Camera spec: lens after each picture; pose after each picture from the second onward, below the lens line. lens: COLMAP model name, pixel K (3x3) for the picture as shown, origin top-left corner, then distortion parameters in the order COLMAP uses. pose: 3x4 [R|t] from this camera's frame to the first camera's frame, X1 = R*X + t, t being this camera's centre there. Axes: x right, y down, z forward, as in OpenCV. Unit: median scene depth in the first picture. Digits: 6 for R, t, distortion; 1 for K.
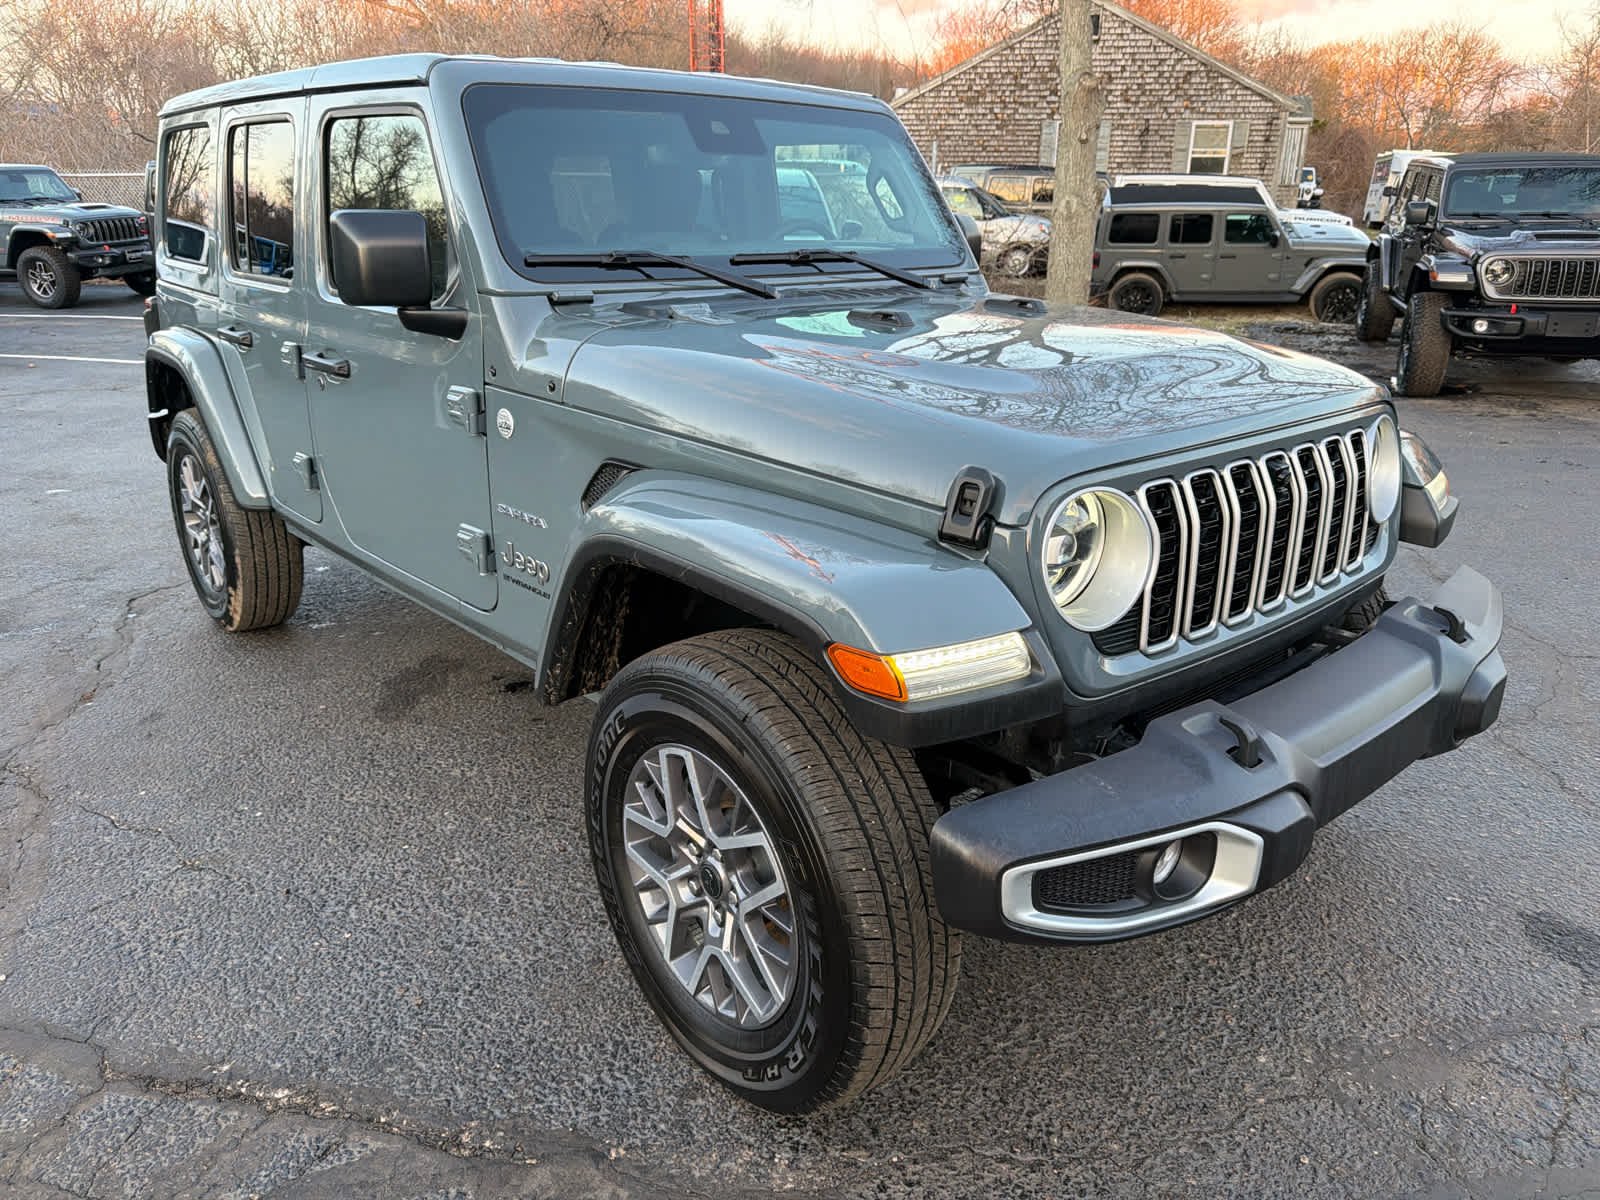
lens RADIAL K [[1139.6, 0, 805.1], [0, 1139.6, 619.6], [0, 0, 1]] dist [-0.001275, -0.007865]
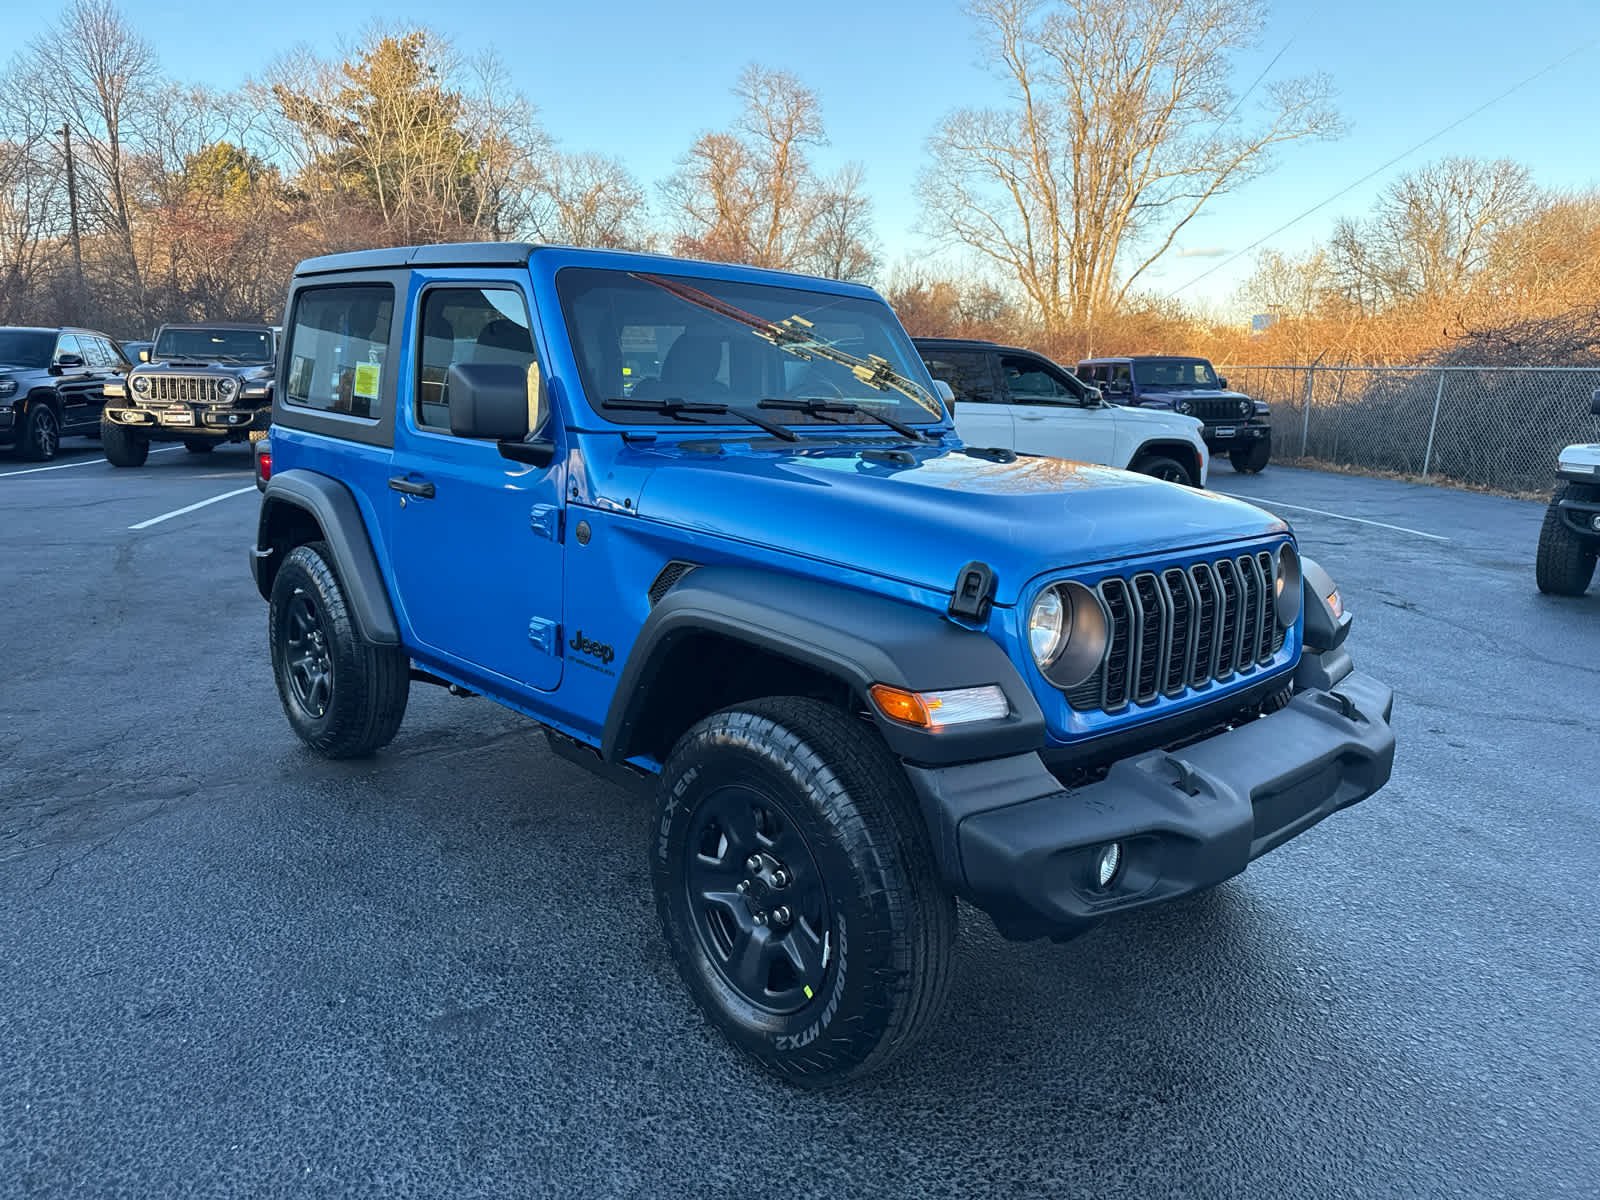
lens RADIAL K [[1119.3, 0, 800.0], [0, 1119.3, 600.0], [0, 0, 1]] dist [-0.001711, -0.002257]
pose [[0.999220, 0.021278, 0.033275, -0.083446], [-0.016227, 0.989256, -0.145293, 0.086738], [-0.036009, 0.144639, 0.988829, -0.236615]]
